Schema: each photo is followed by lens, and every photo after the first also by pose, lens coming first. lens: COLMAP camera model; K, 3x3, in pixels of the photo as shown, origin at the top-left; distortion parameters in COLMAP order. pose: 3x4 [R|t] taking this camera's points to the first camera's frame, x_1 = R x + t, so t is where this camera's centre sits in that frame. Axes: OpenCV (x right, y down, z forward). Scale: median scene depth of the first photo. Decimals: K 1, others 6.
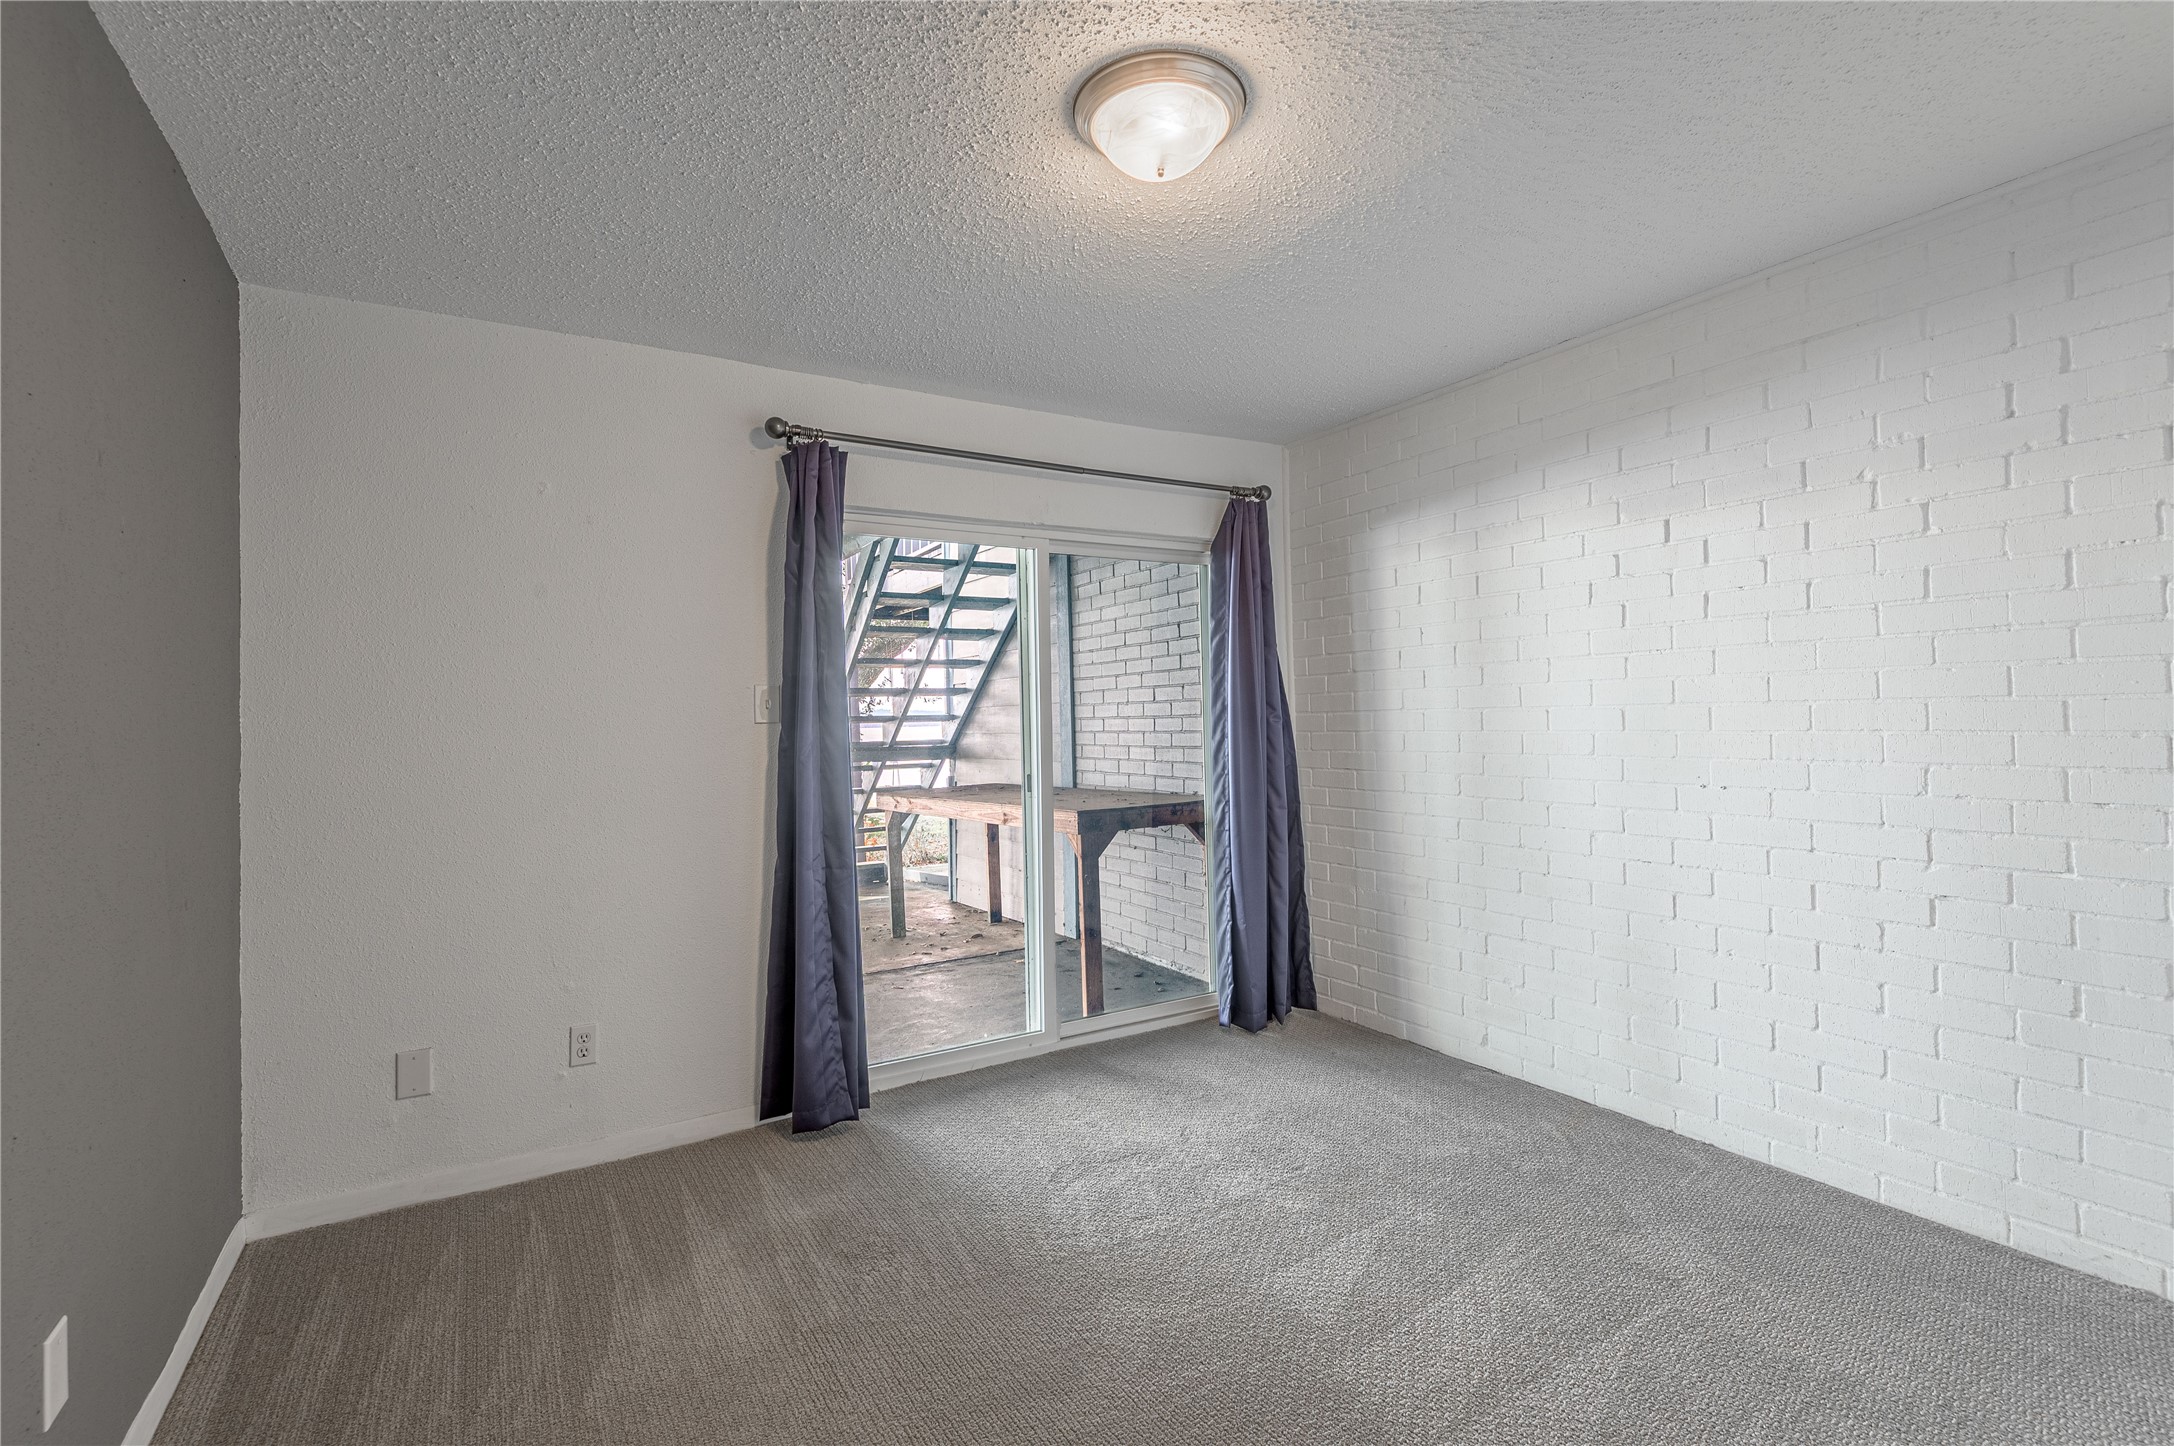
lens RADIAL K [[989.6, 0, 1081.2], [0, 989.6, 715.8], [0, 0, 1]] dist [0.015863, -0.001249]
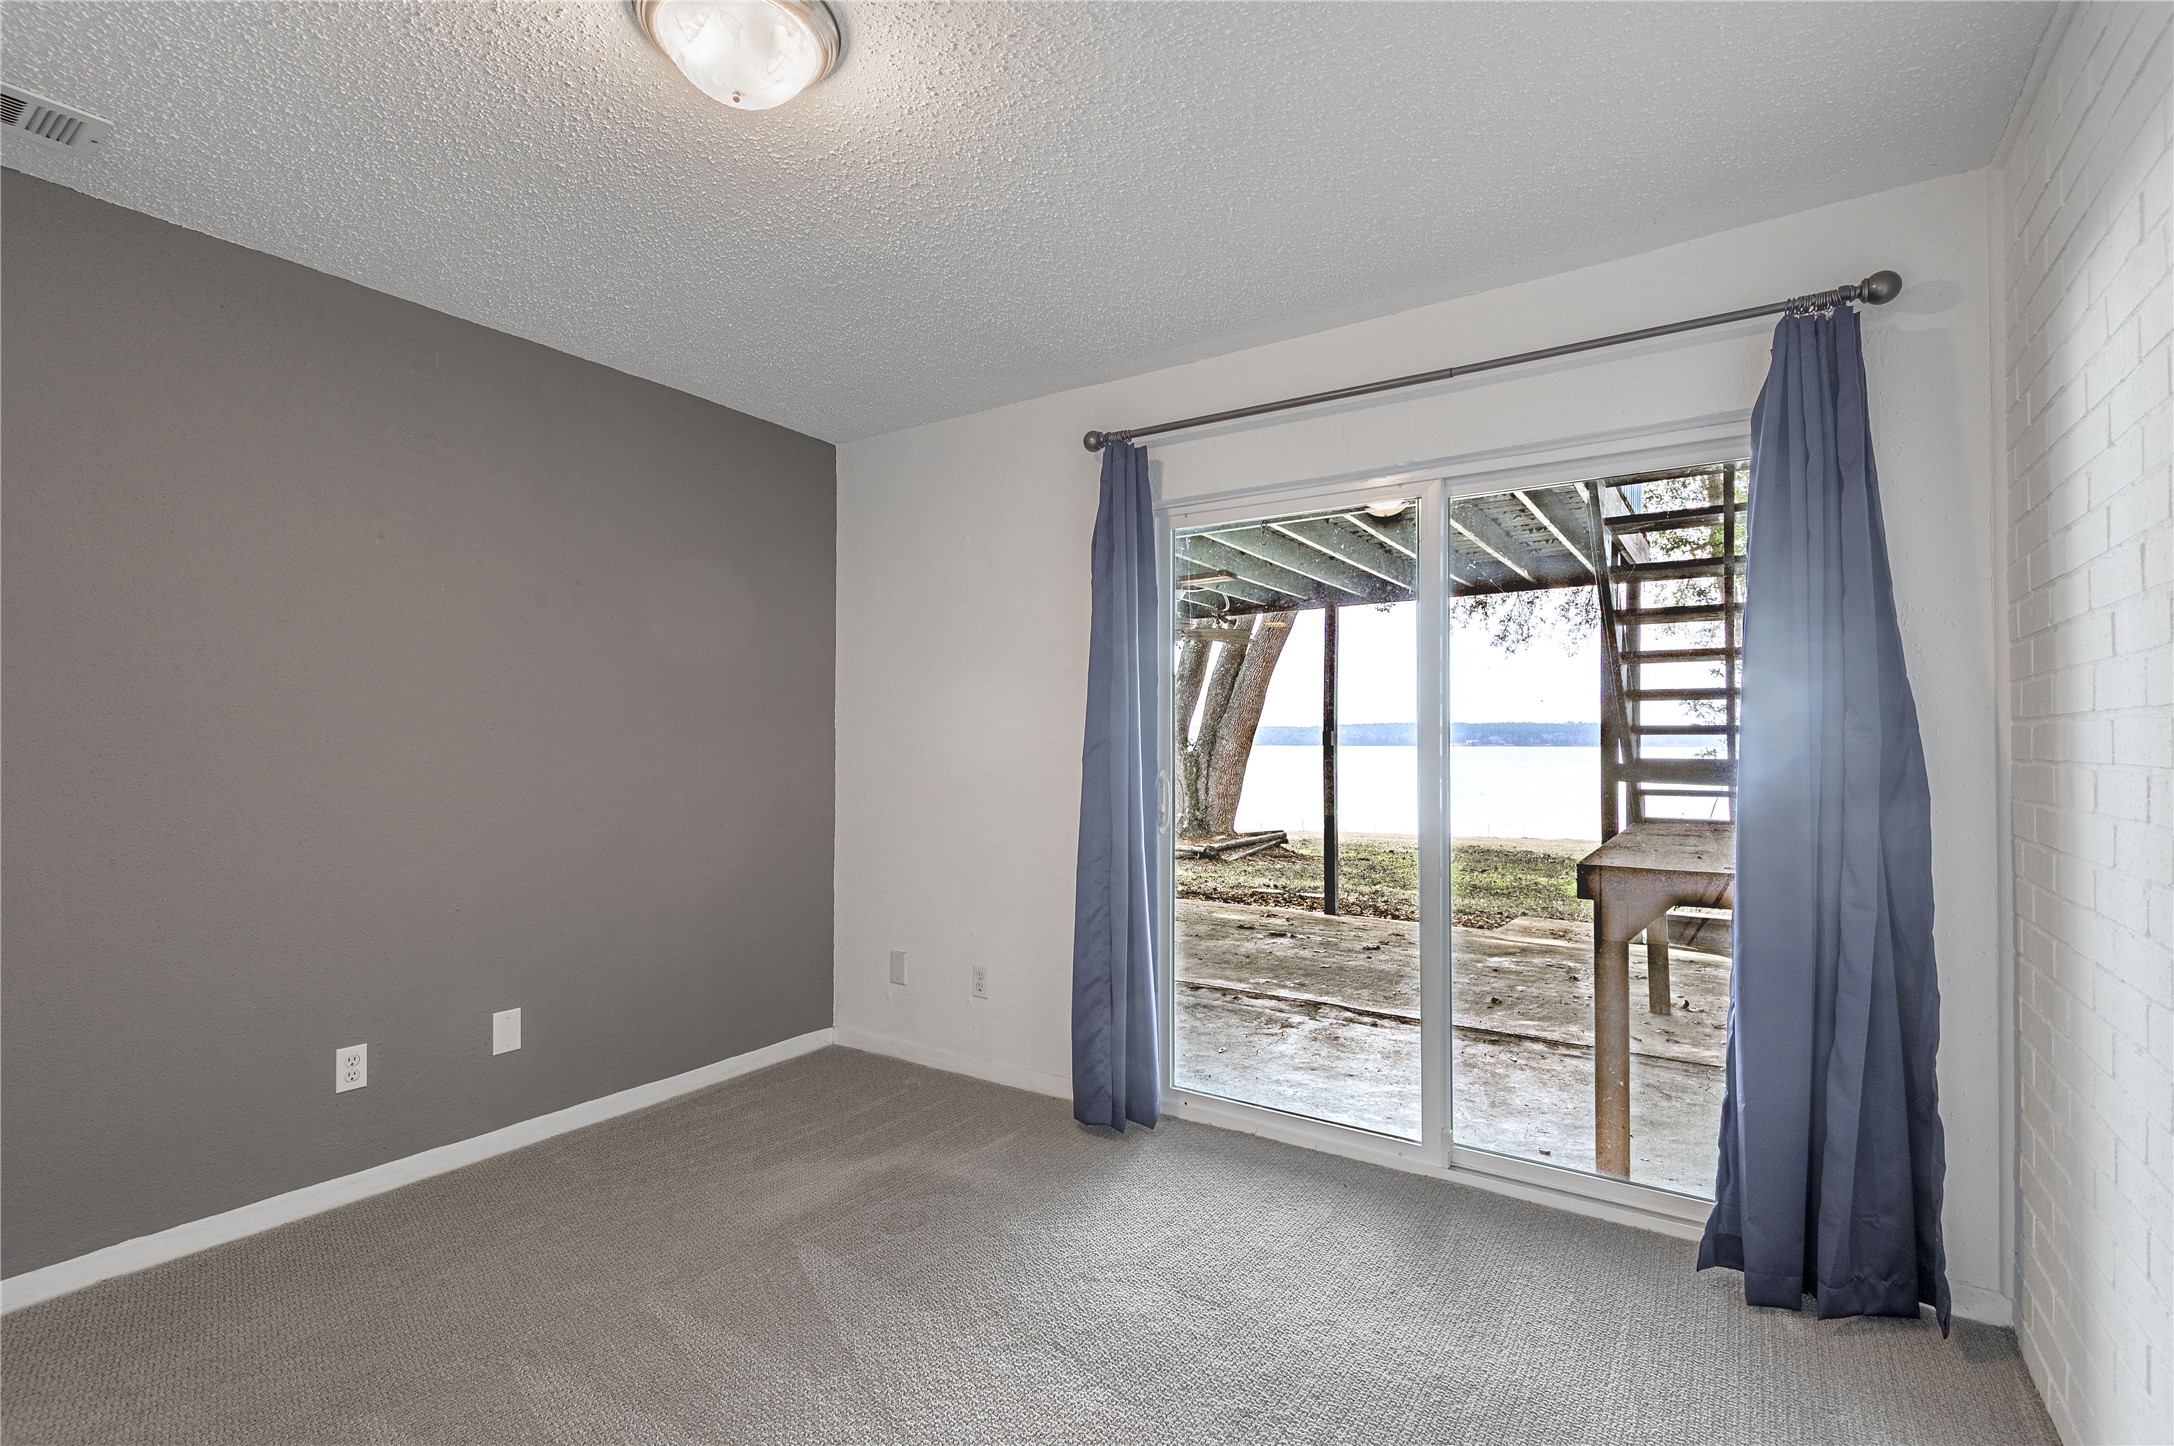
lens RADIAL K [[989.6, 0, 1082.0], [0, 989.6, 731.3], [0, 0, 1]] dist [0.015863, -0.001249]
pose [[0.434189, 0.015964, -0.900680, 0.614320], [-0.005359, 0.999871, 0.015138, -0.002325], [0.900806, -0.001746, 0.434219, 0.529115]]
